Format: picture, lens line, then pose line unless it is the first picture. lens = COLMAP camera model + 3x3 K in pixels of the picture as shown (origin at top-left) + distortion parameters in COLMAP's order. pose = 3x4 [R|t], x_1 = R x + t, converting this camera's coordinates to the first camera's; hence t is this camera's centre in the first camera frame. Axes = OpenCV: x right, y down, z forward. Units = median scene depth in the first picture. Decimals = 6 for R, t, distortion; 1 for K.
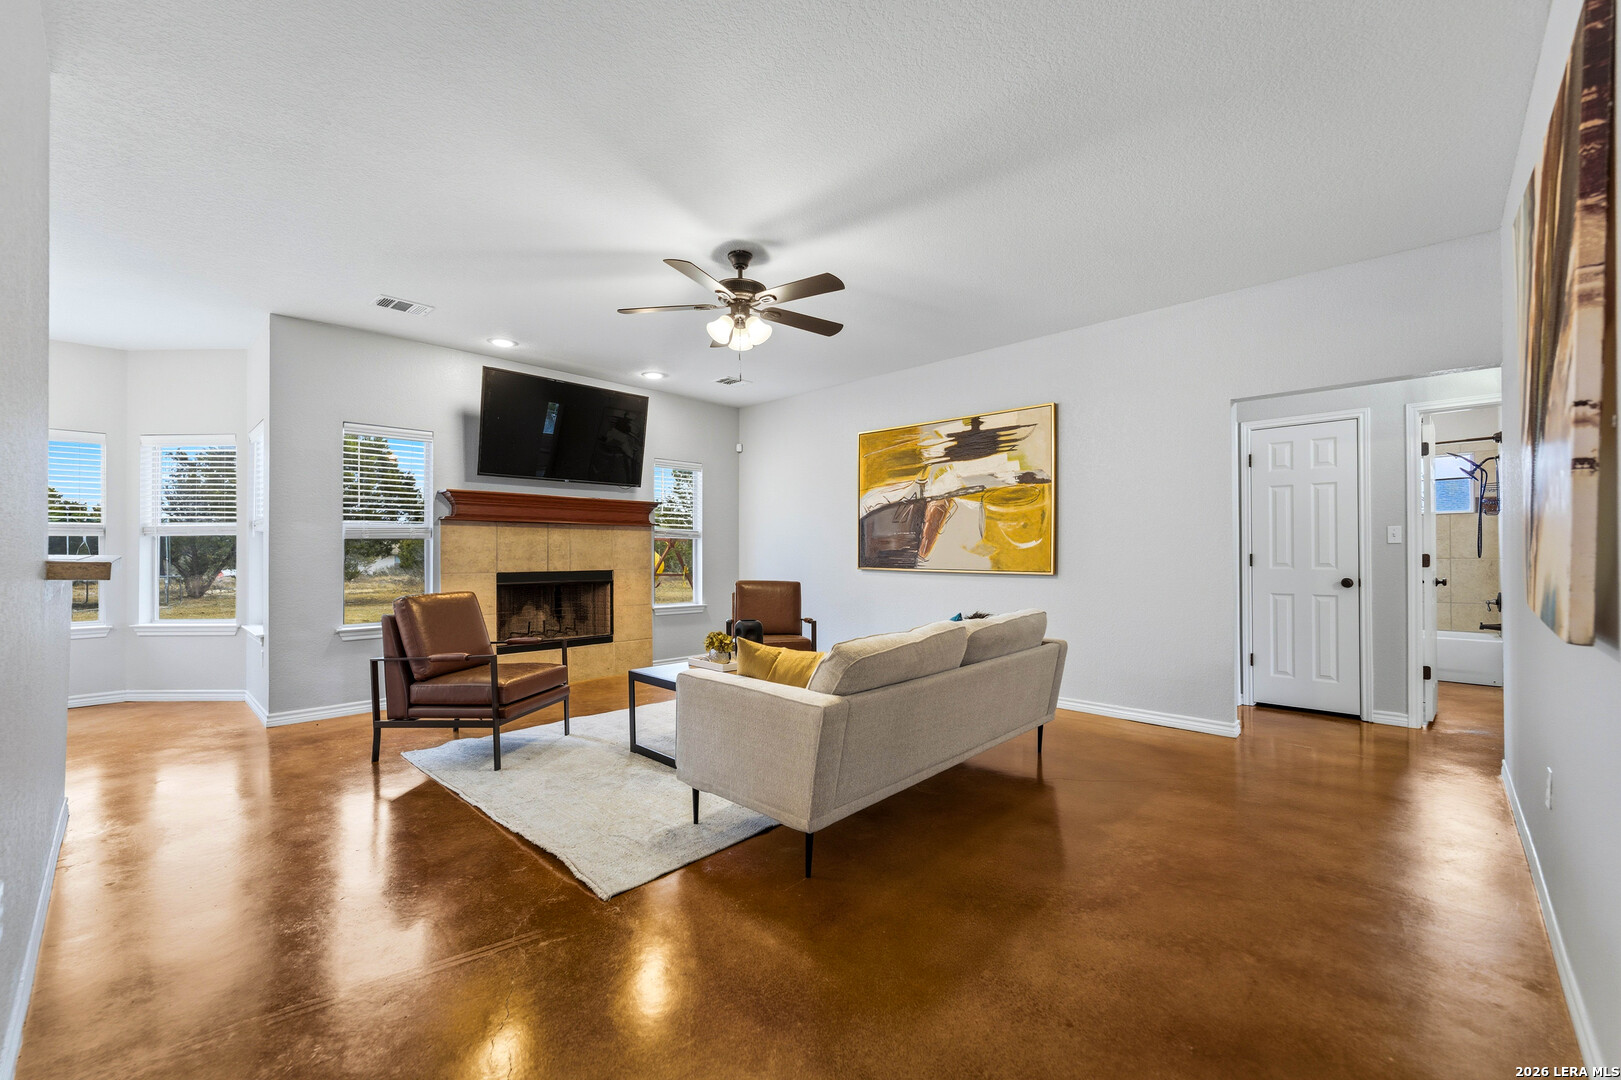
lens RADIAL K [[660.8, 0, 808.5], [0, 660.8, 549.4], [0, 0, 1]] dist [-0.005941, 0.002152]
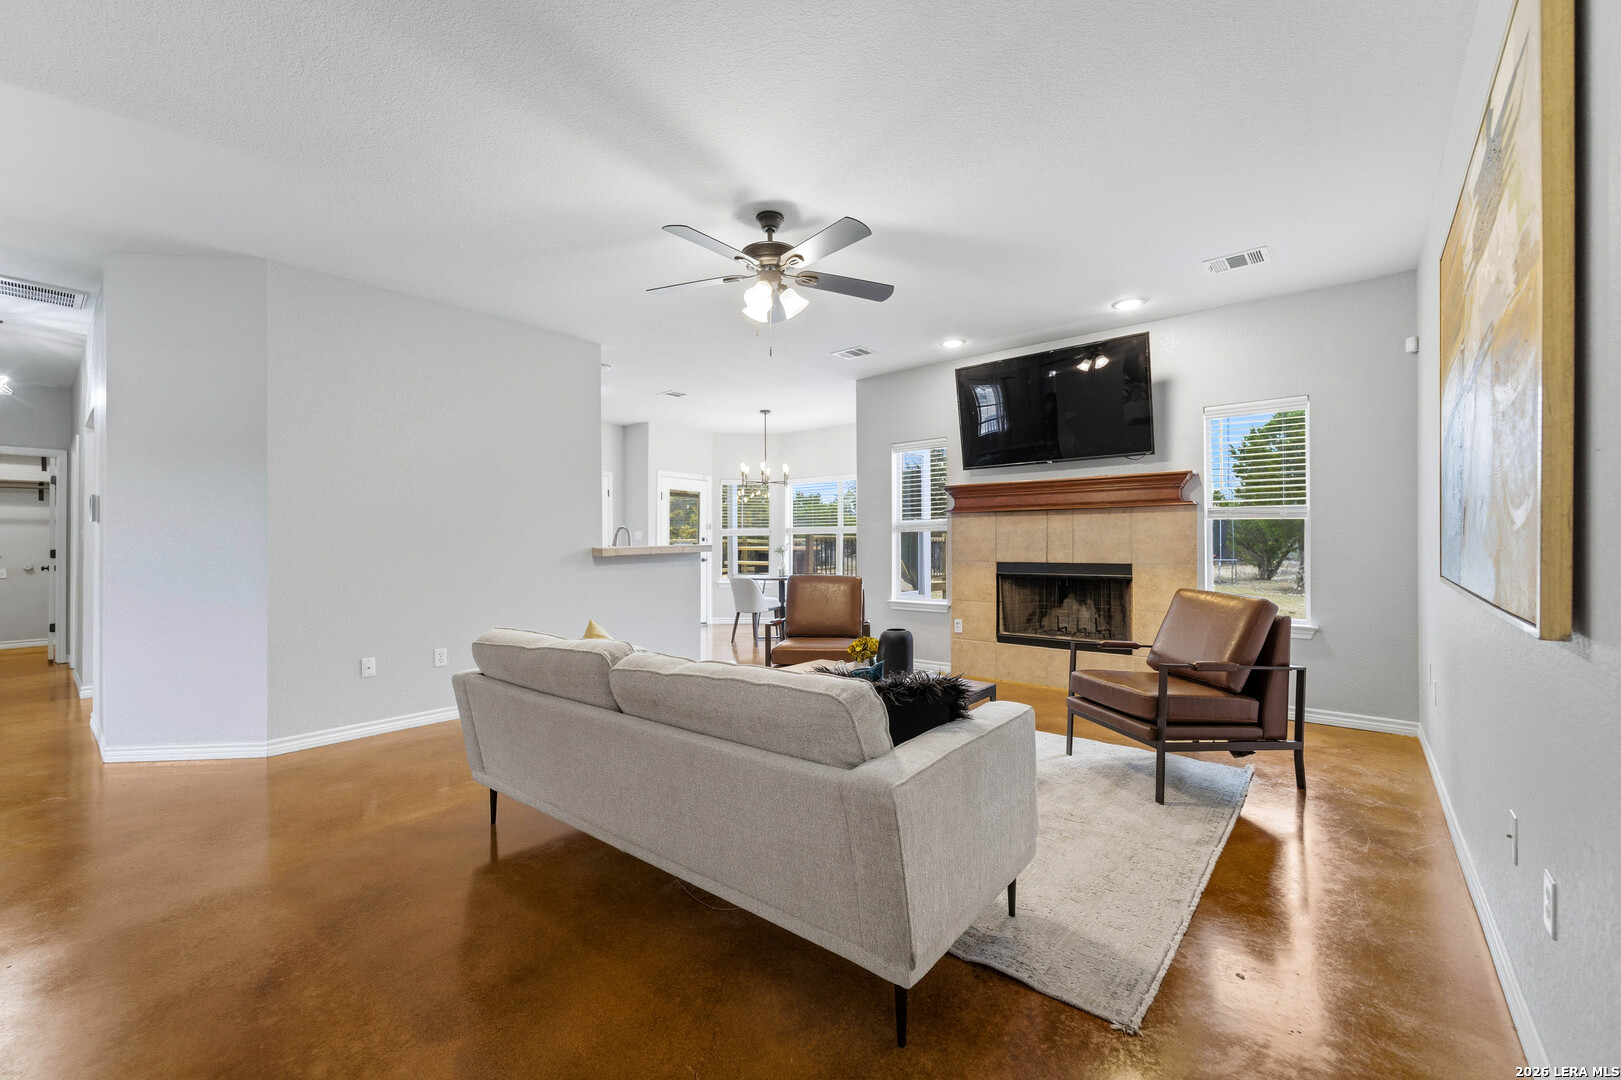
lens RADIAL K [[660.8, 0, 814.5], [0, 660.8, 536.6], [0, 0, 1]] dist [-0.005941, 0.002152]
pose [[0.075872, -0.008692, -0.997080, 0.536562], [0.010411, 0.999914, -0.007925, 0.001465], [0.997063, -0.009779, 0.075956, 0.657566]]
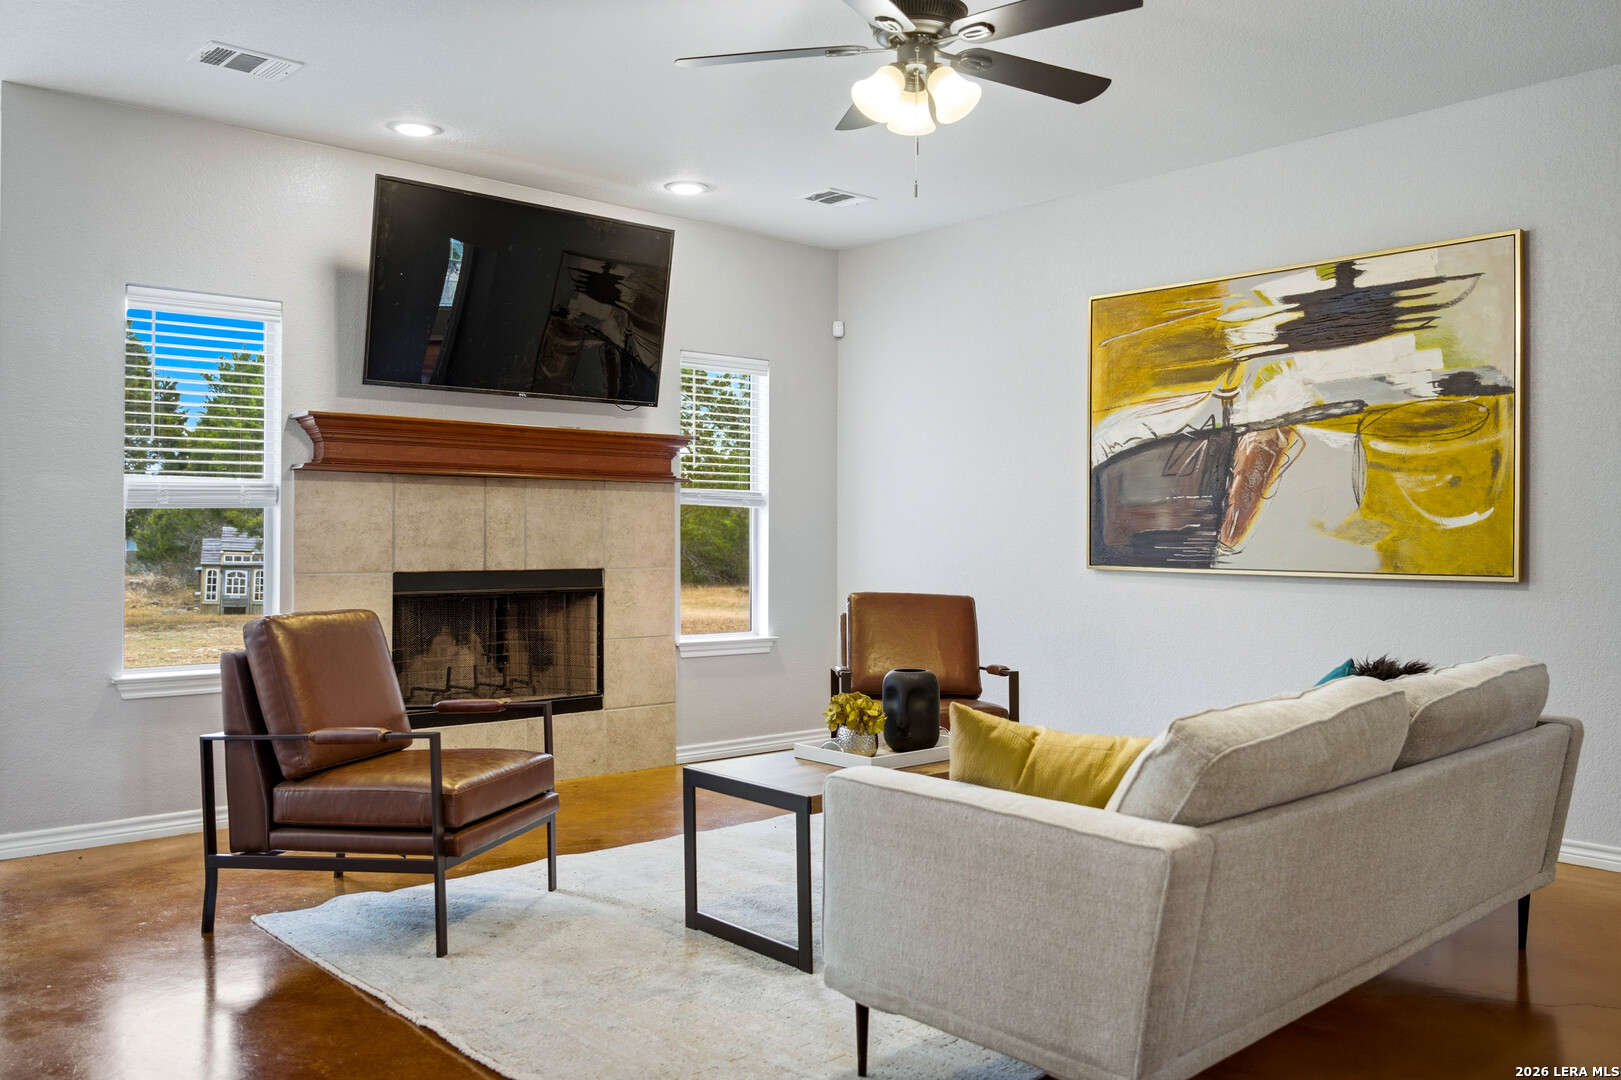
lens RADIAL K [[1302.7, 0, 801.8], [0, 1302.7, 513.6], [0, 0, 1]] dist [0.001141, -0.010474]
pose [[0.997154, 0.002594, -0.075341, -0.077057], [-0.003484, 0.999926, -0.011679, 0.000250], [0.075305, 0.011908, 0.997089, 0.003231]]
